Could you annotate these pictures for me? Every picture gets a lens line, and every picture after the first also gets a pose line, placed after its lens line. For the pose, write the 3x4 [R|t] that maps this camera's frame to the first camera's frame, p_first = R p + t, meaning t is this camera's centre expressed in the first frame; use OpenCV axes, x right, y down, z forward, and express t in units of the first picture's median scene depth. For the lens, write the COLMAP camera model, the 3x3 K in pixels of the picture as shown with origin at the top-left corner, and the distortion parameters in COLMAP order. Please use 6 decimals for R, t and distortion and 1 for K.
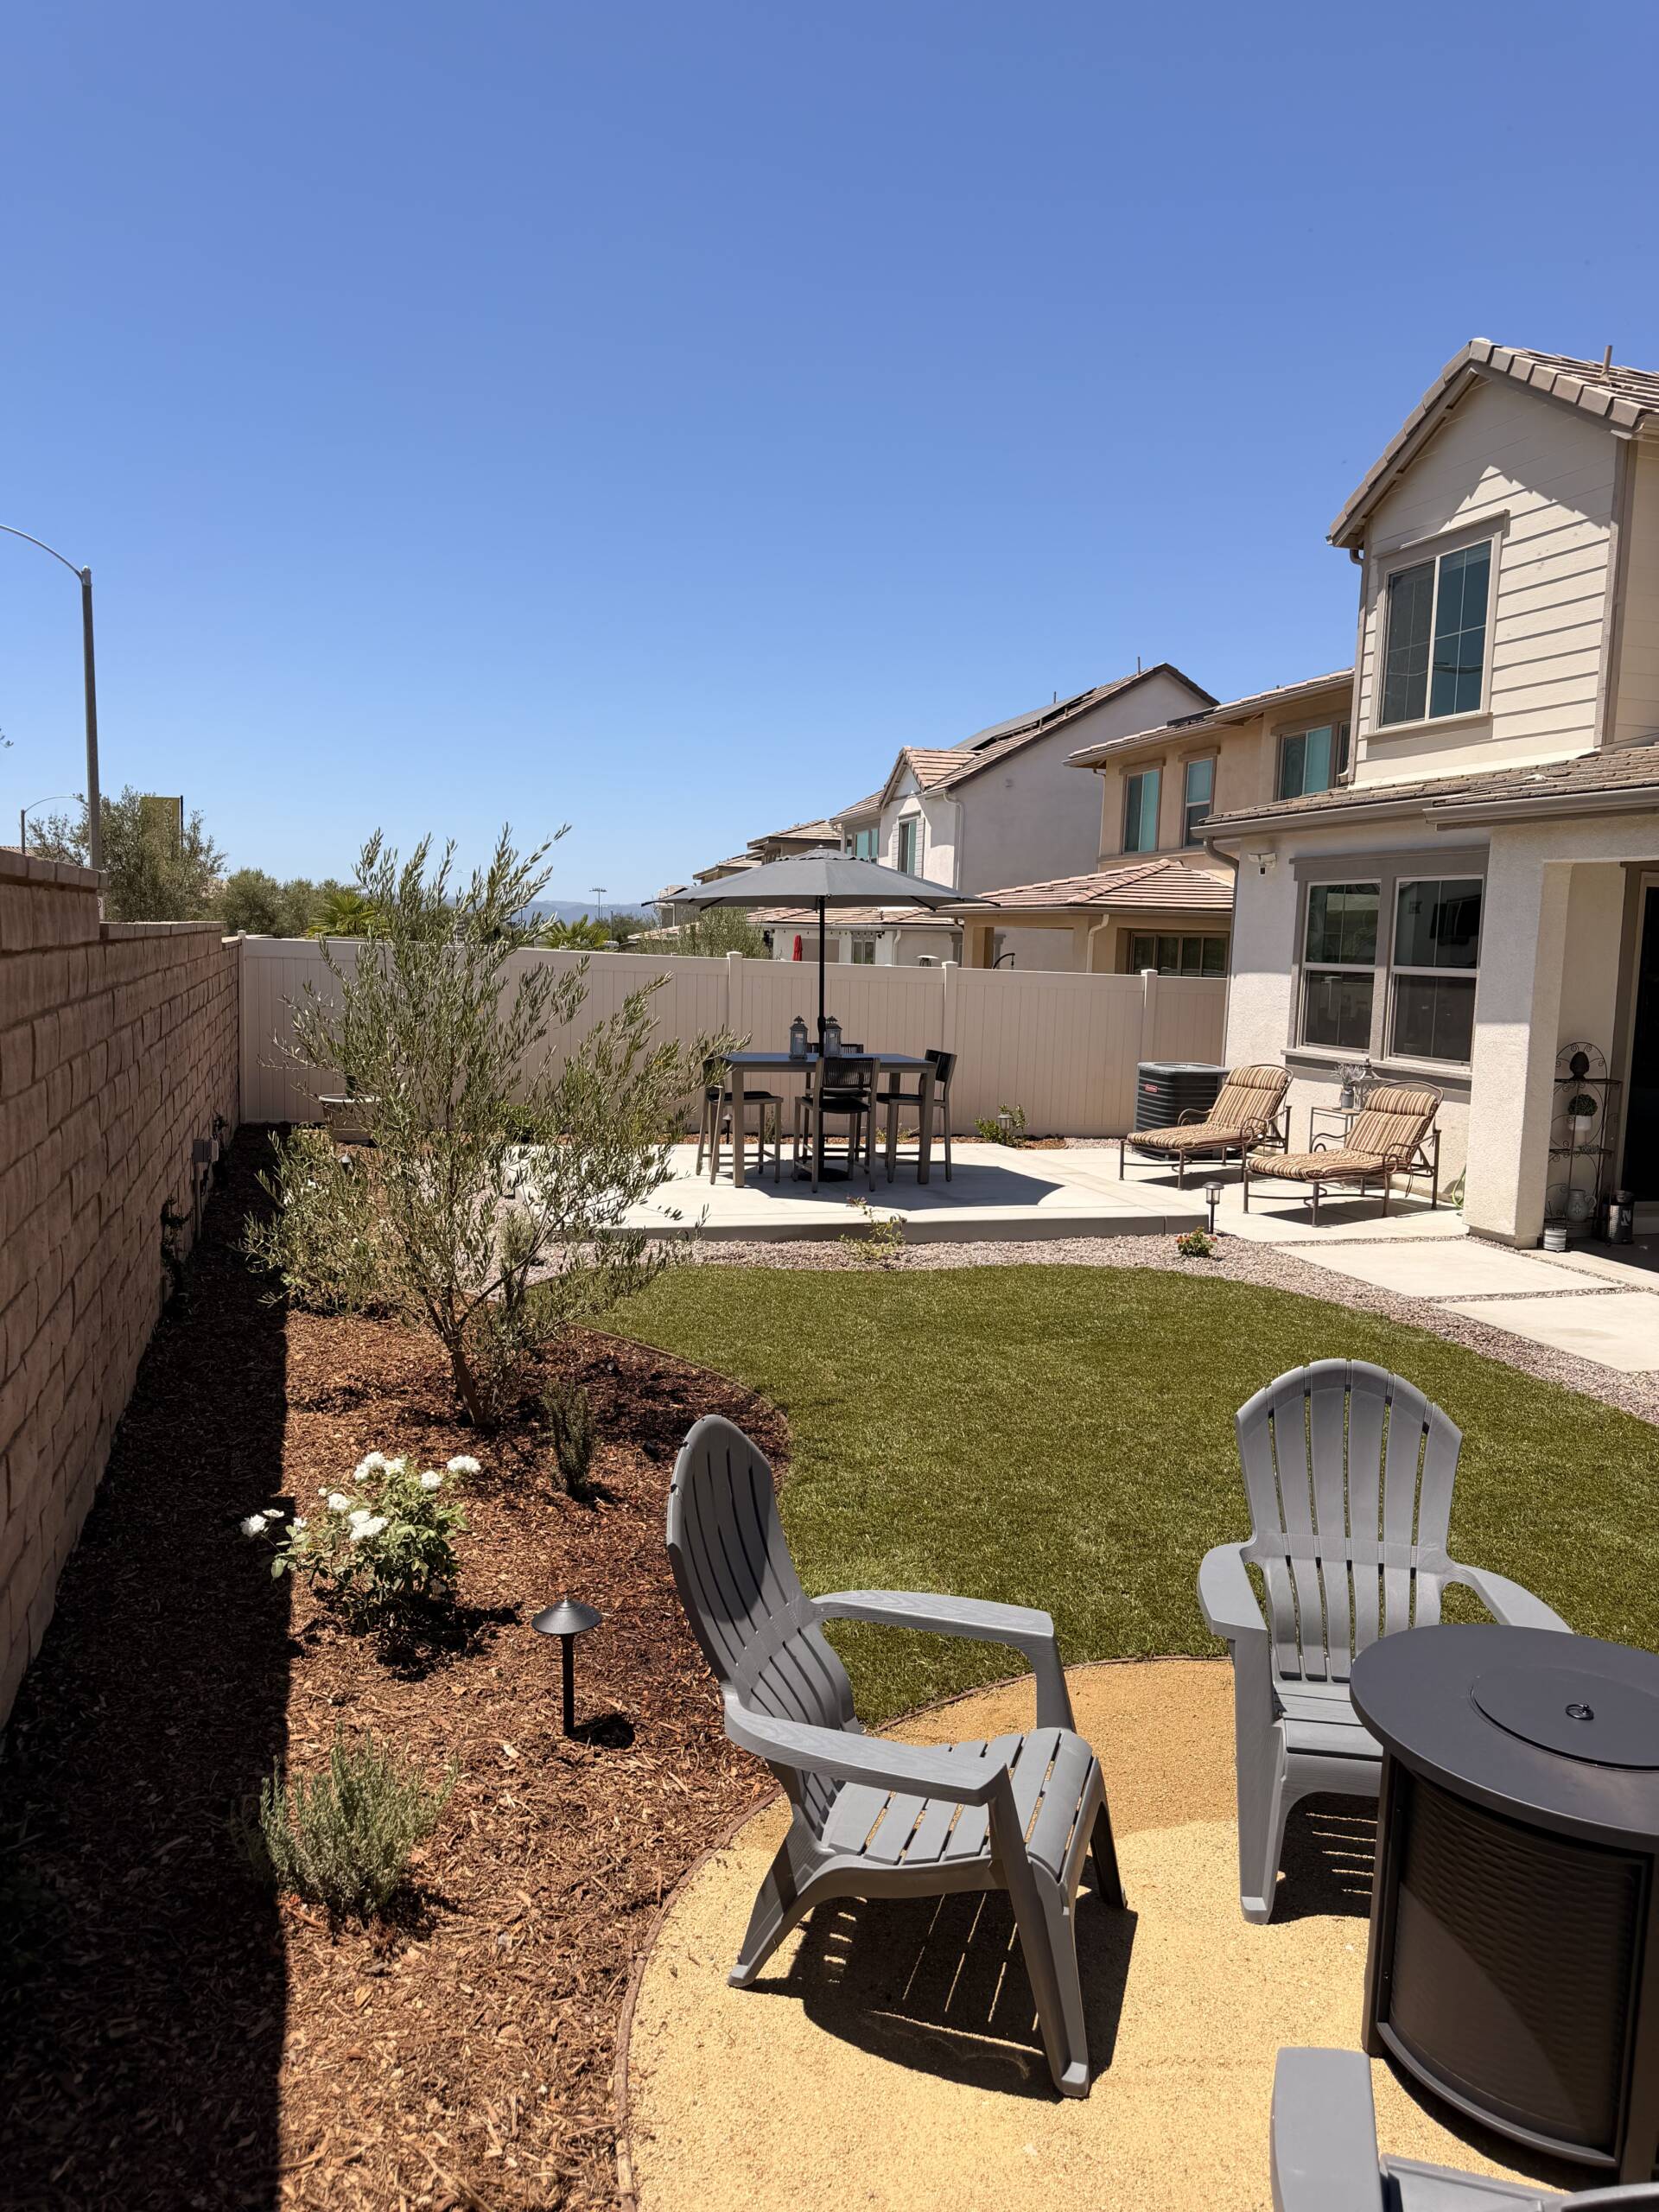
lens RADIAL K [[1577.6, 0, 850.0], [0, 1577.6, 1099.1], [0, 0, 1]] dist [-0.002884, -0.011617]
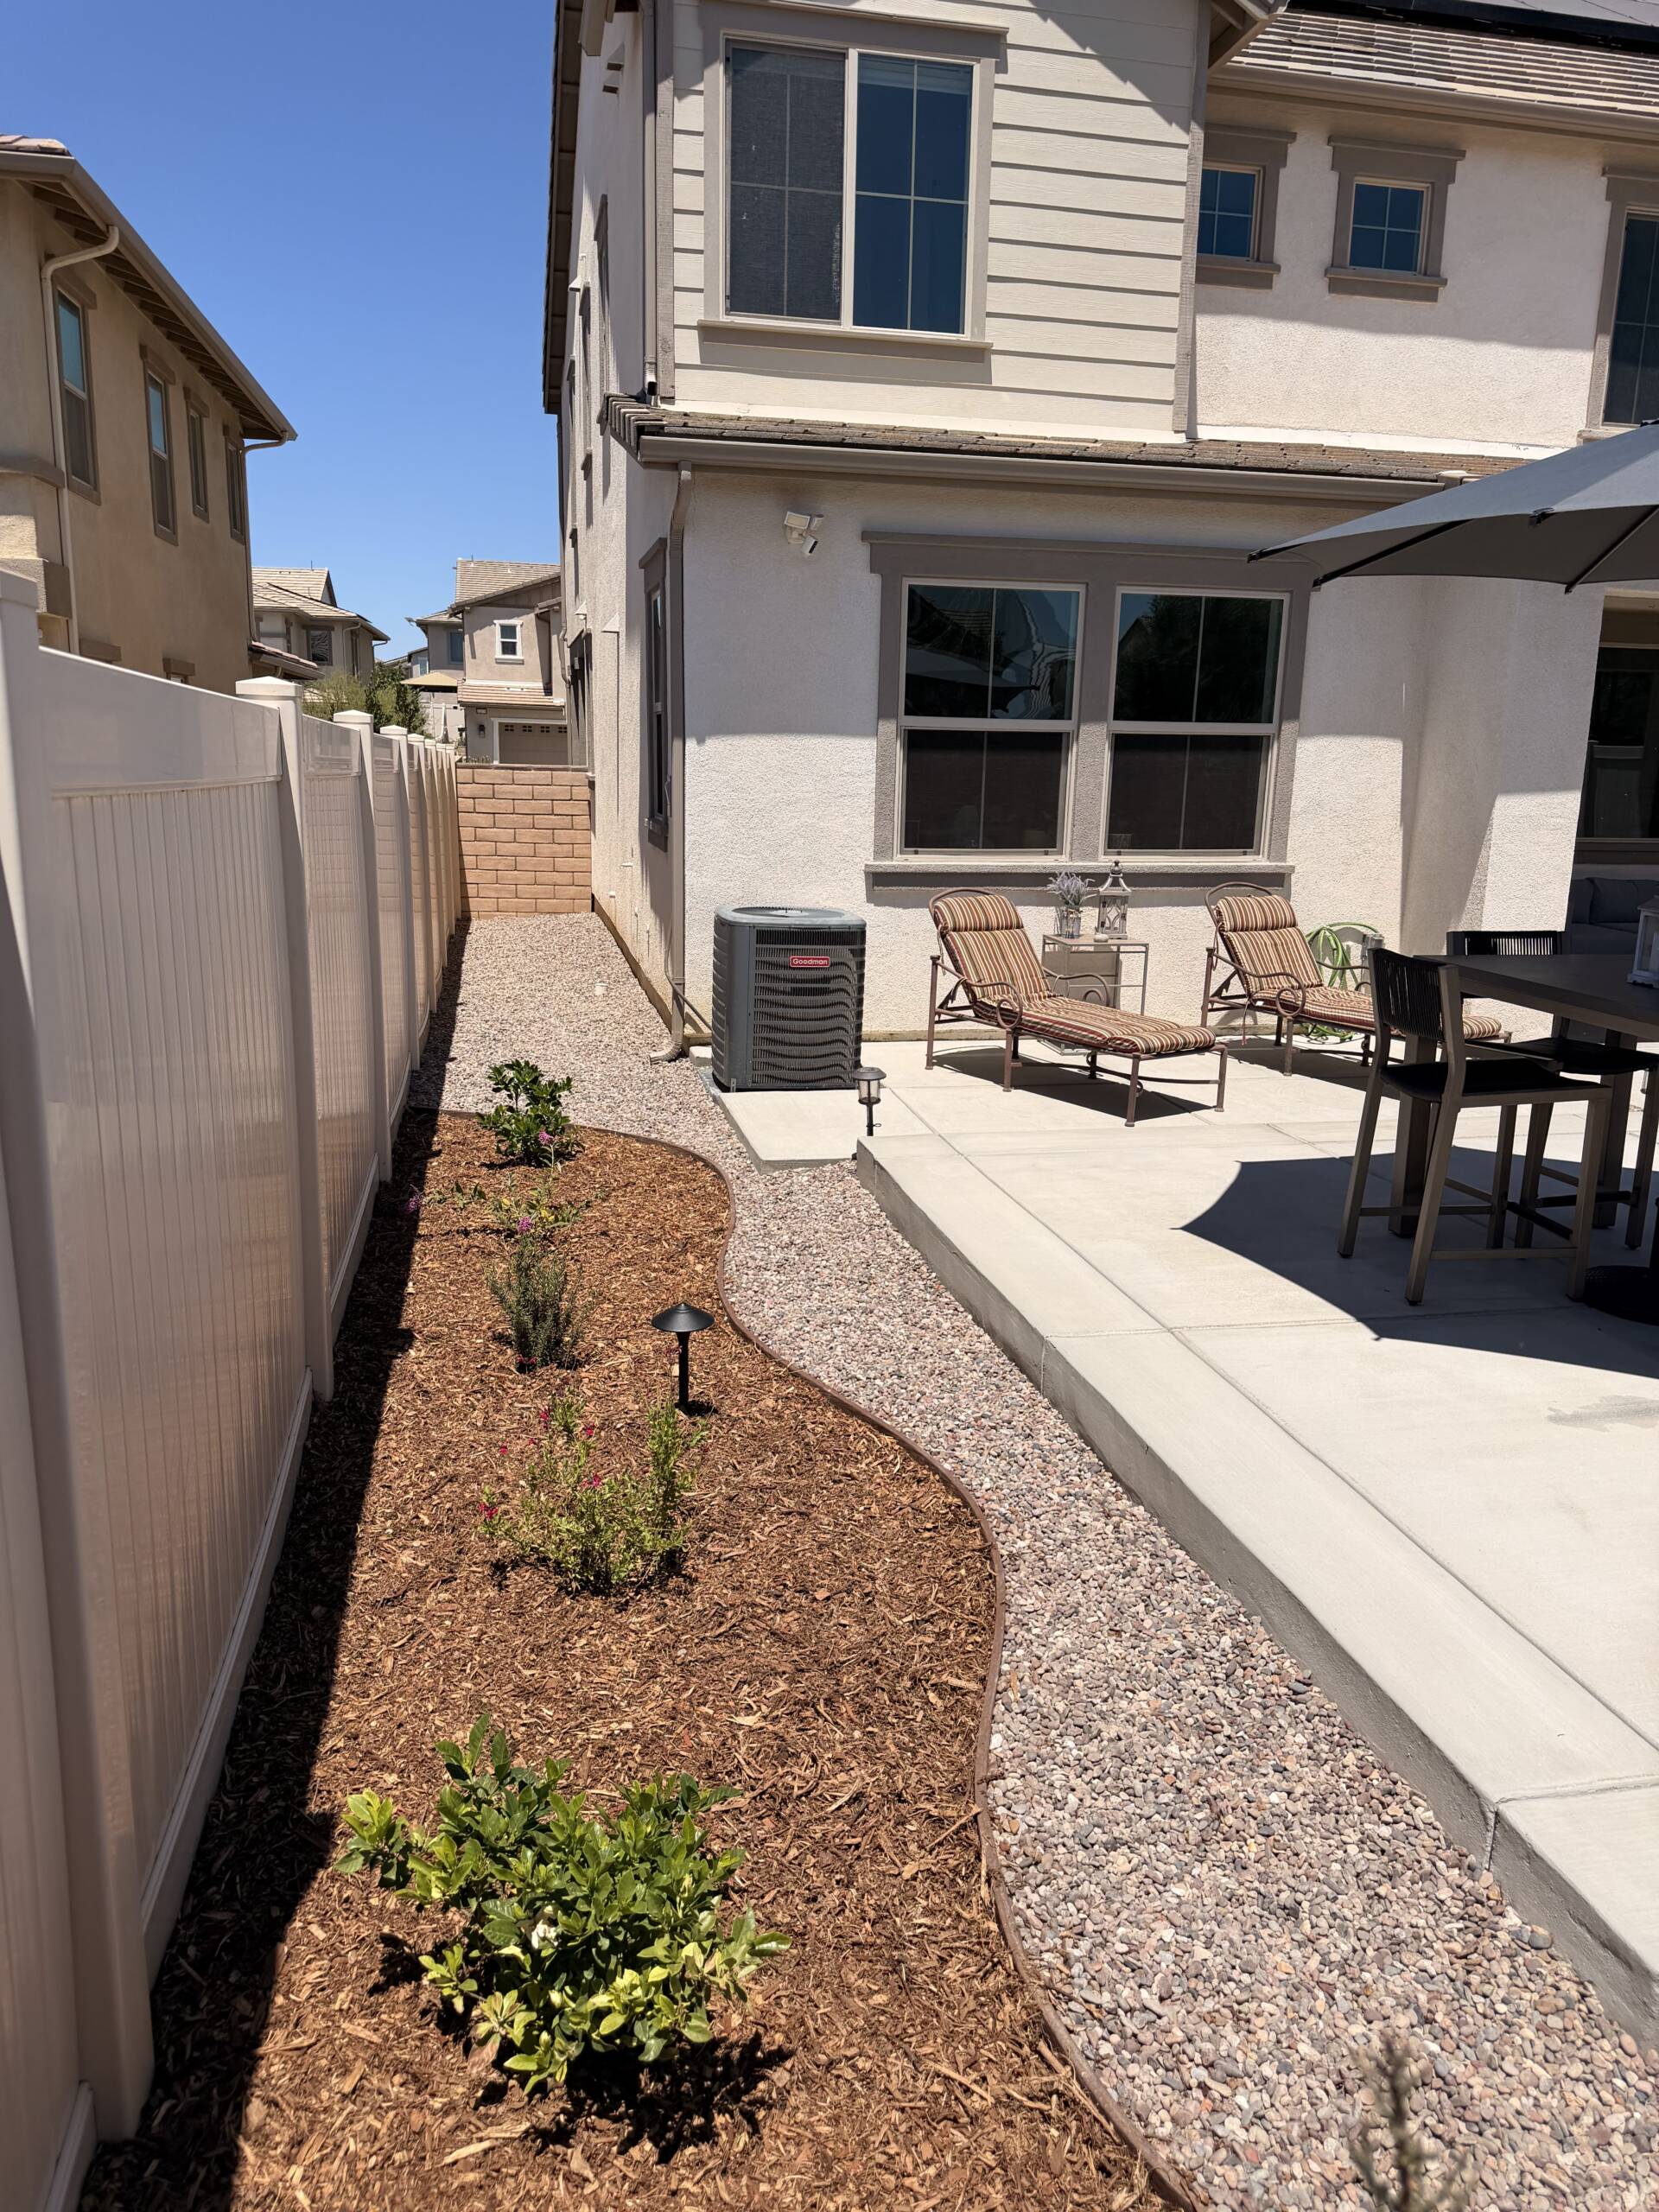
lens RADIAL K [[1577.6, 0, 833.5], [0, 1577.6, 1110.3], [0, 0, 1]] dist [-0.002884, -0.011617]
pose [[0.090172, -0.251040, 0.963768, -0.350932], [0.085997, 0.966058, 0.243591, -0.093688], [-0.992206, 0.060916, 0.108700, 1.008018]]
